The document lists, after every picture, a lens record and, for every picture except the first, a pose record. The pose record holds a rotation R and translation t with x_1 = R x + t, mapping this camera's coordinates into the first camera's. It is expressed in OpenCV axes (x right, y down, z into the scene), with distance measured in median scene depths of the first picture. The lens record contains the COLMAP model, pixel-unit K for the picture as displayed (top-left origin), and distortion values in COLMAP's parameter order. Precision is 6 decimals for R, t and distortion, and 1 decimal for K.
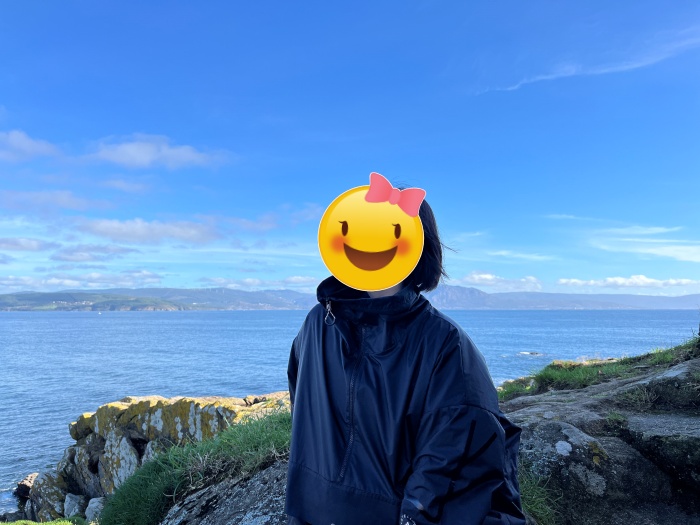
lens RADIAL K [[542.3, 0, 350.6], [0, 542.3, 276.6], [0, 0, 1]] dist [0.105381, -0.144900]
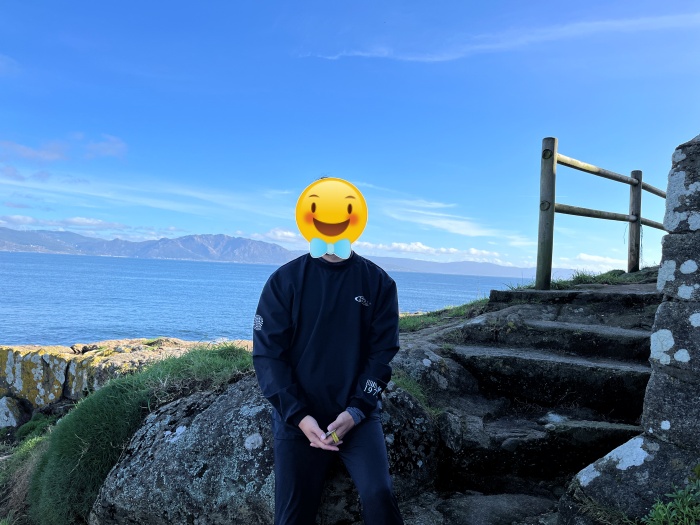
lens RADIAL K [[542.3, 0, 350.6], [0, 542.3, 276.6], [0, 0, 1]] dist [0.105381, -0.144900]
pose [[0.933297, 0.045608, 0.356198, -0.085920], [-0.075342, 0.994694, 0.070046, -0.009356], [-0.351114, -0.092211, 0.931781, -0.086564]]
